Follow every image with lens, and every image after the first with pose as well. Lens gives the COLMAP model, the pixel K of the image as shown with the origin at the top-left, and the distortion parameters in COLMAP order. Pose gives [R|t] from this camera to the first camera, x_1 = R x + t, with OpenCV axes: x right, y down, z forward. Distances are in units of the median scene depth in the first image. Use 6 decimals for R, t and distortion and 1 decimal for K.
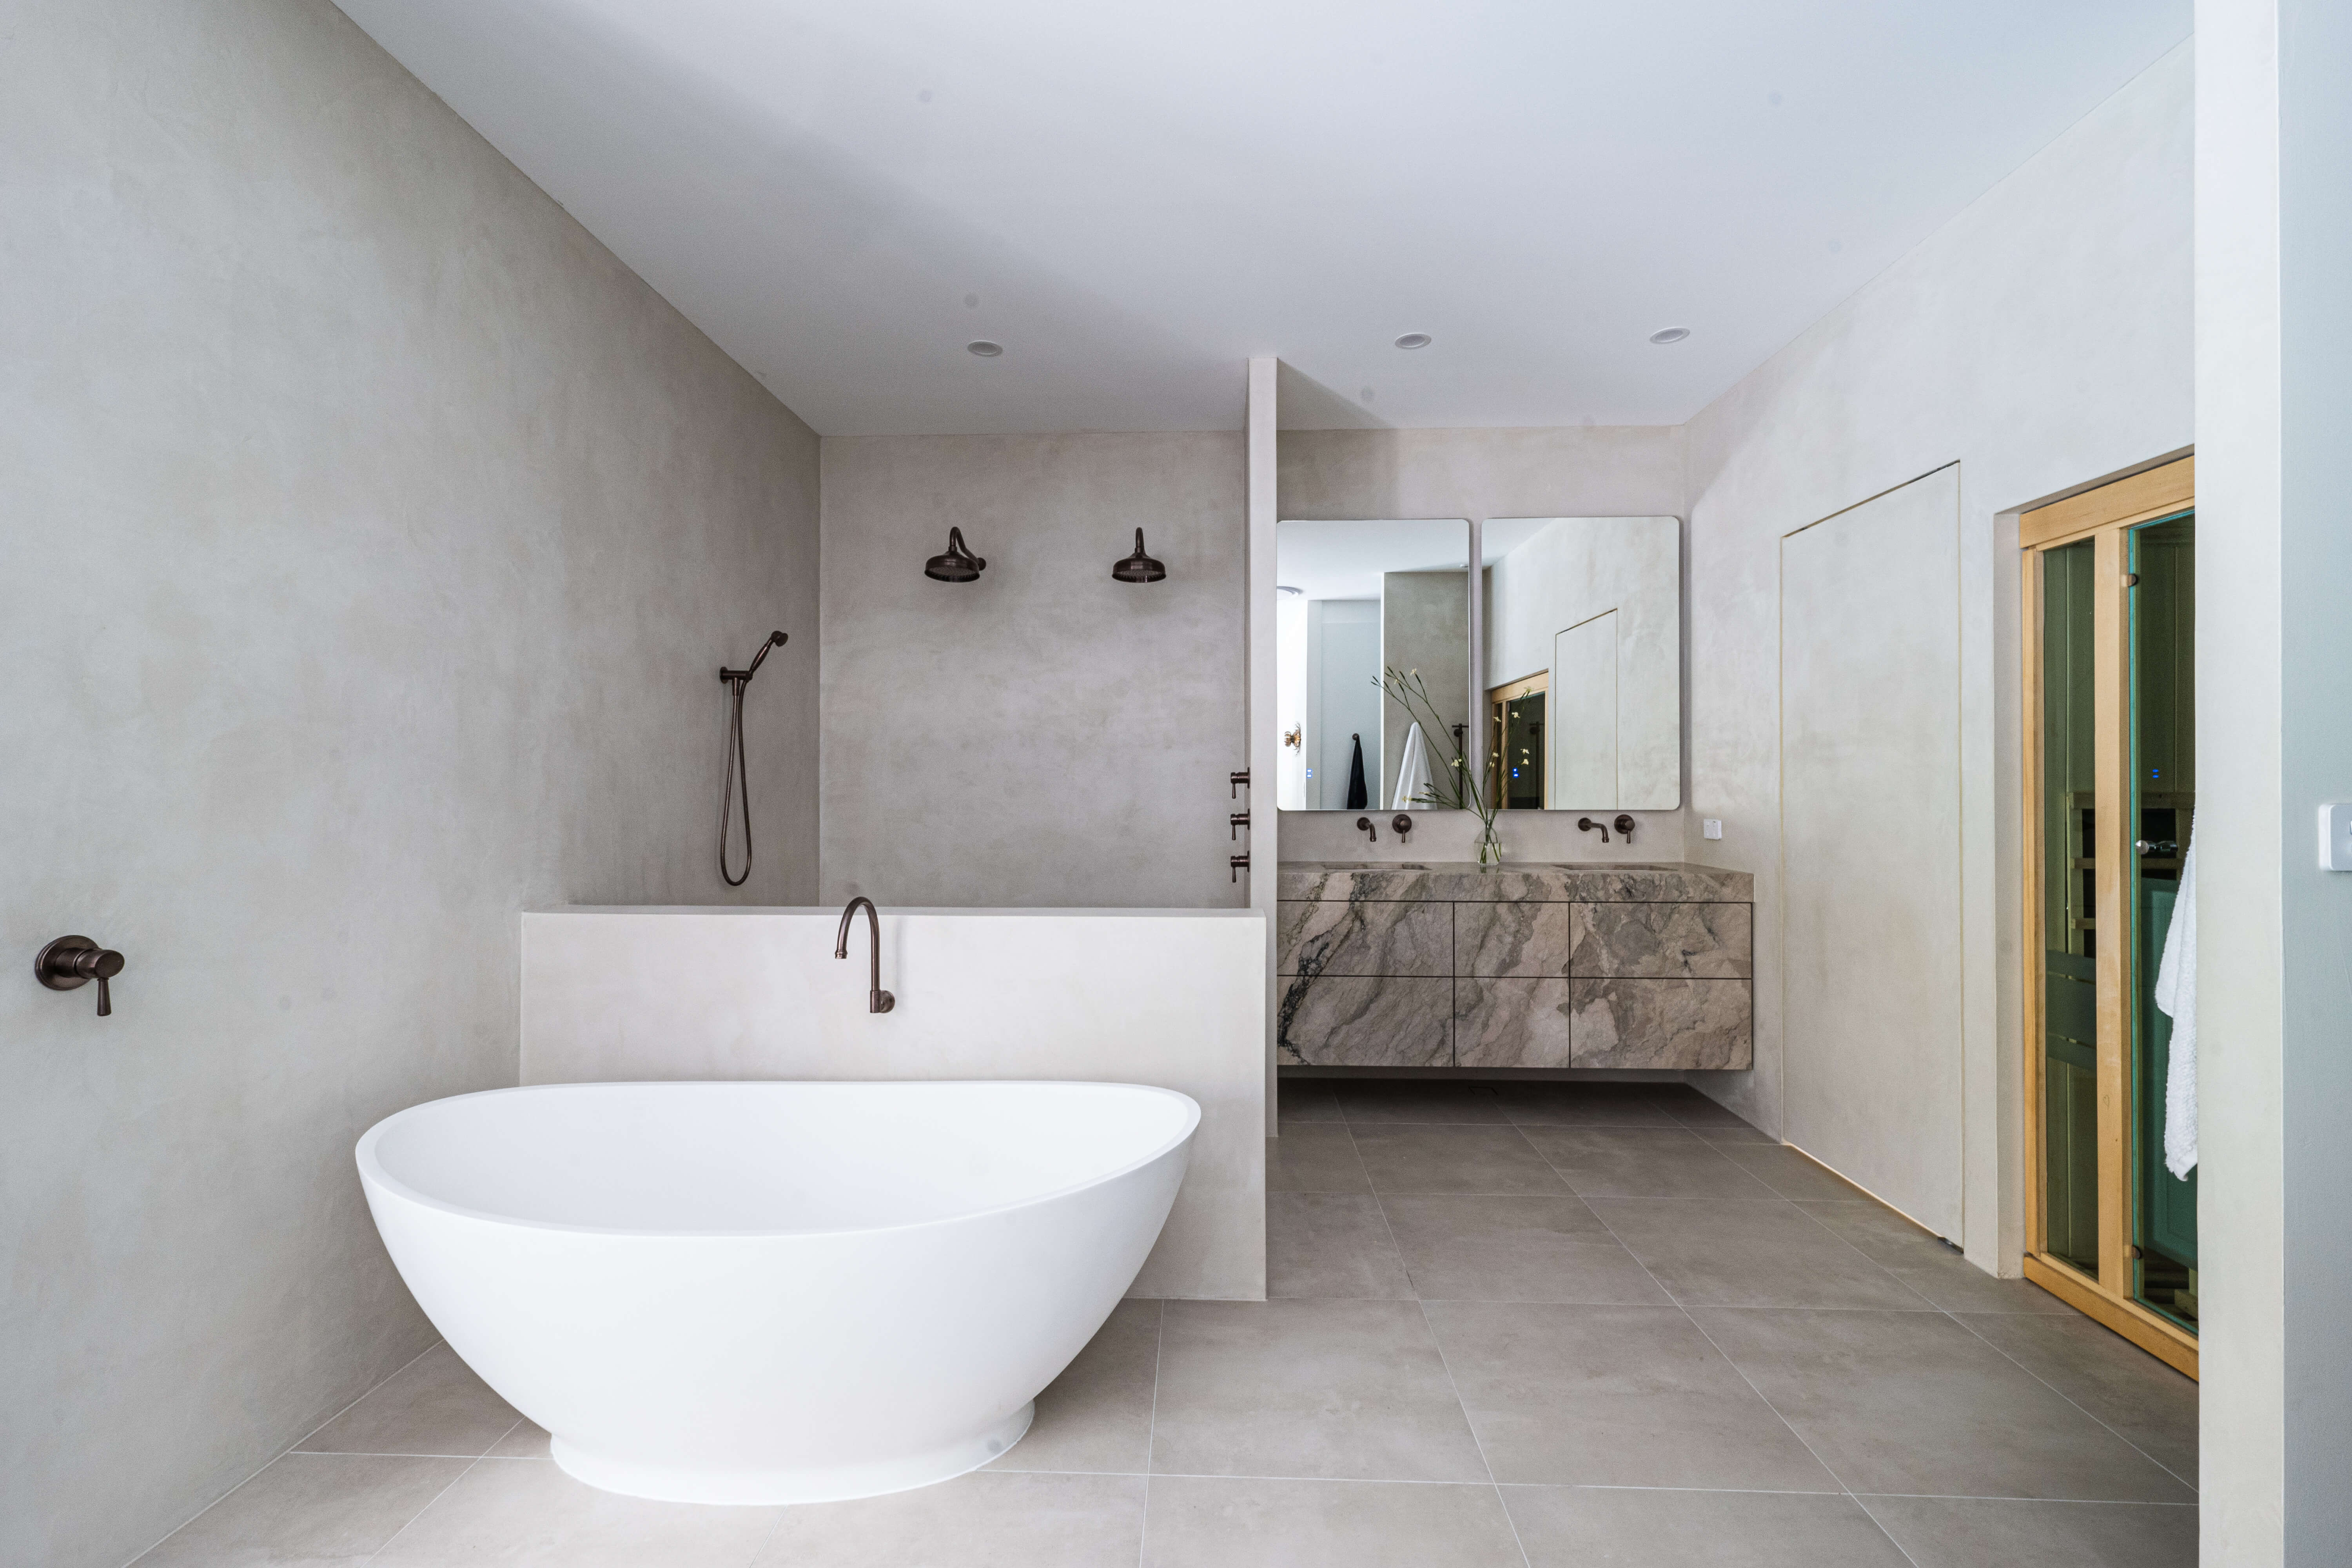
lens RADIAL K [[965.4, 0, 1177.4], [0, 965.4, 774.4], [0, 0, 1]] dist [0.005484, -0.003776]
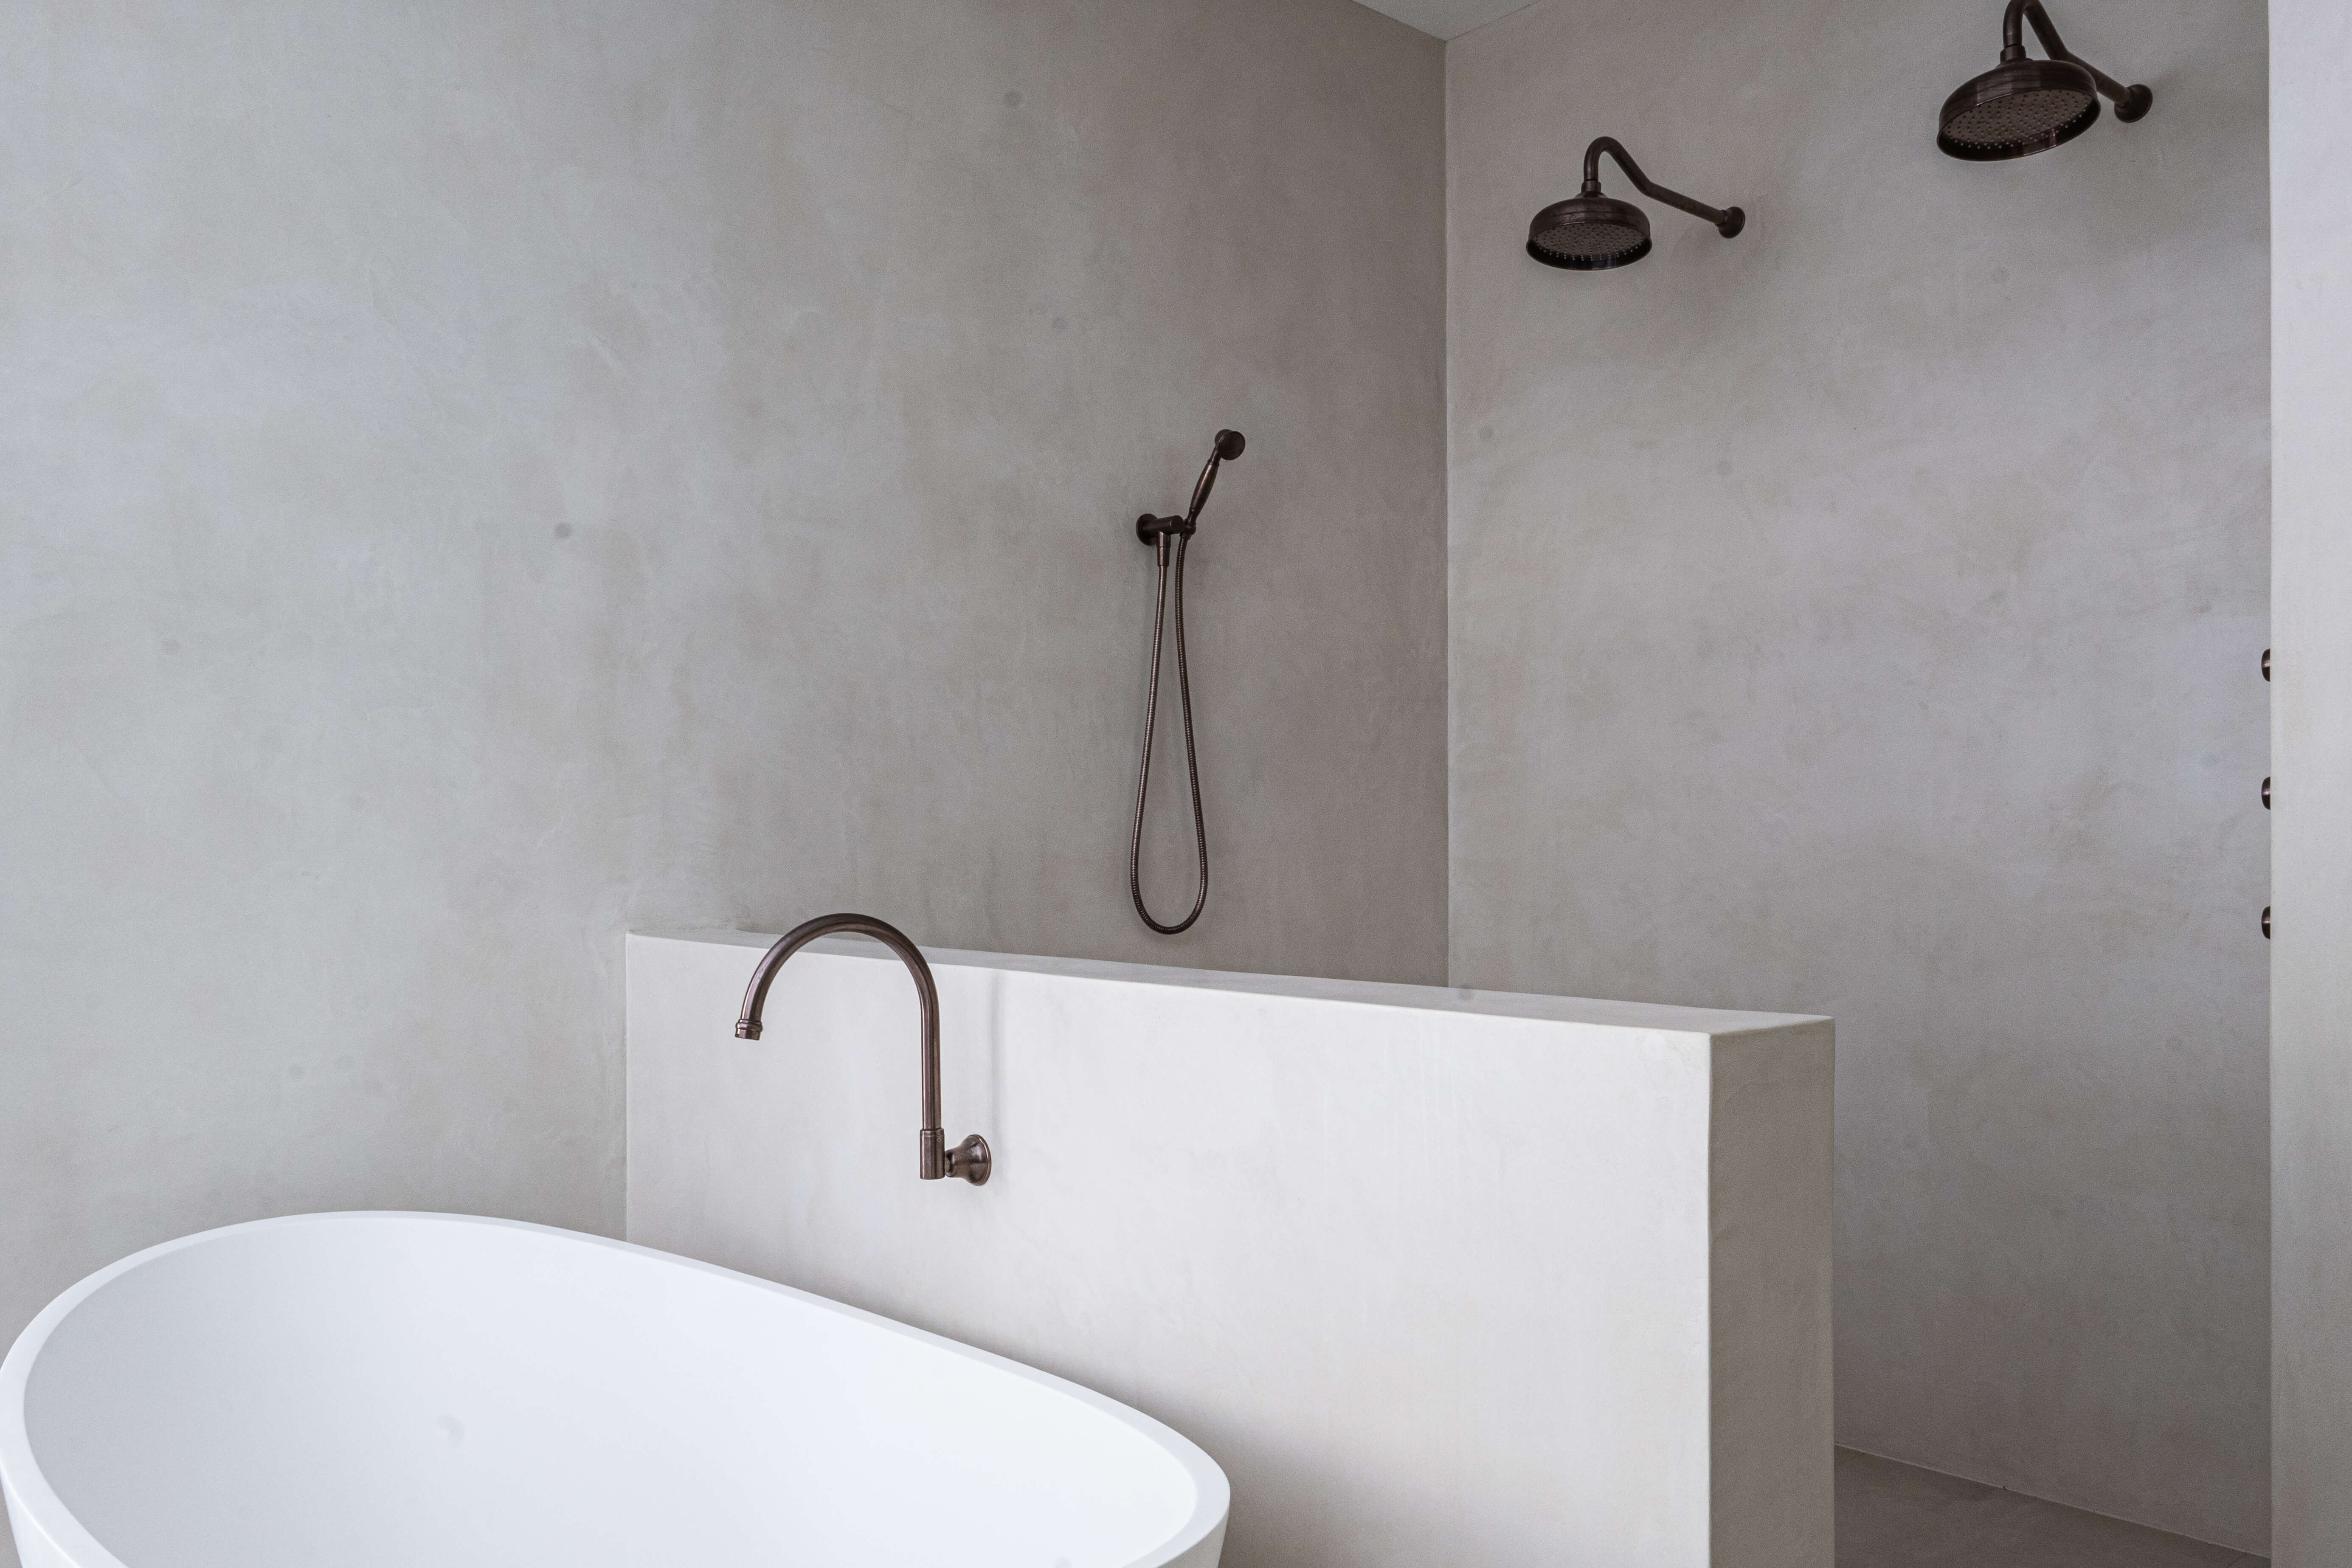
lens RADIAL K [[1786.2, 0, 1282.5], [0, 1786.2, 850.2], [0, 0, 1]] dist [-0.022444, 0.010518]
pose [[0.709062, 0.000777, -0.705146, 0.247375], [0.012187, 0.999837, 0.013356, 0.055293], [0.705041, -0.018064, 0.708936, 0.346020]]
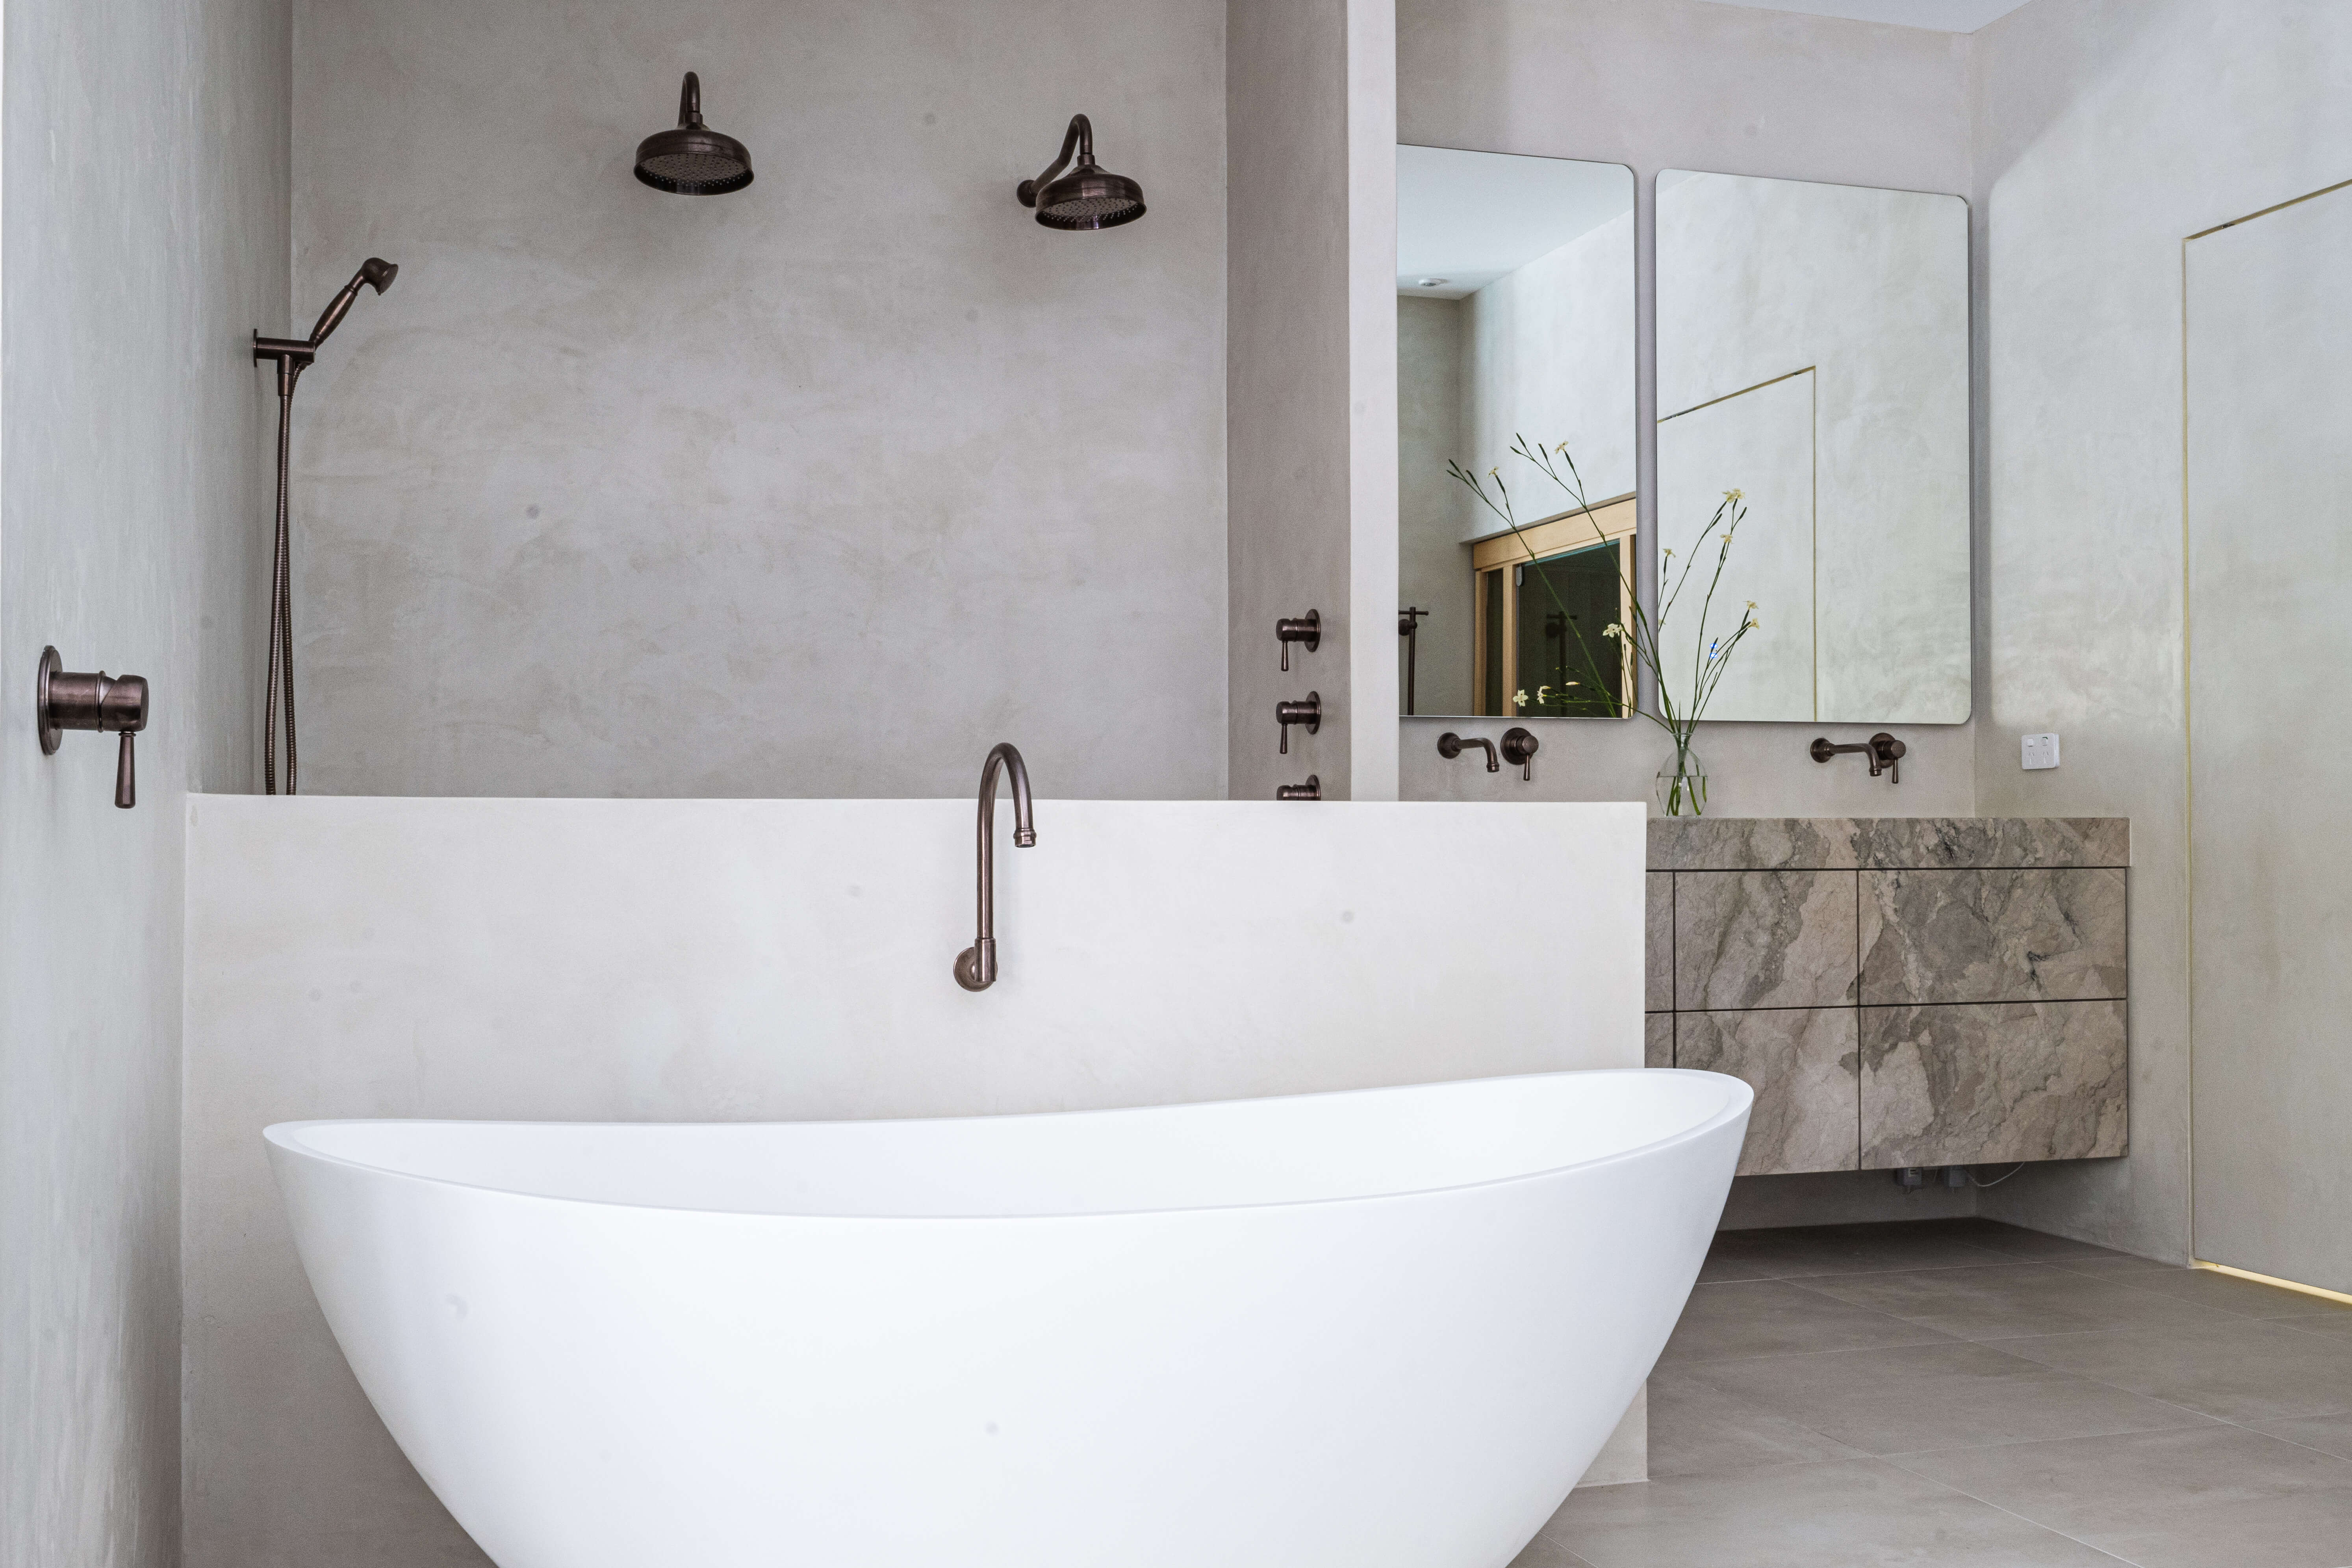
lens RADIAL K [[2309.6, 0, 1172.2], [0, 2309.6, 804.7], [0, 0, 1]] dist [0.003482, 0.000000]
pose [[0.943522, 0.003612, 0.331289, -0.401401], [-0.001488, 0.999977, -0.006664, 0.104677], [-0.331305, 0.005795, 0.943506, -0.115479]]
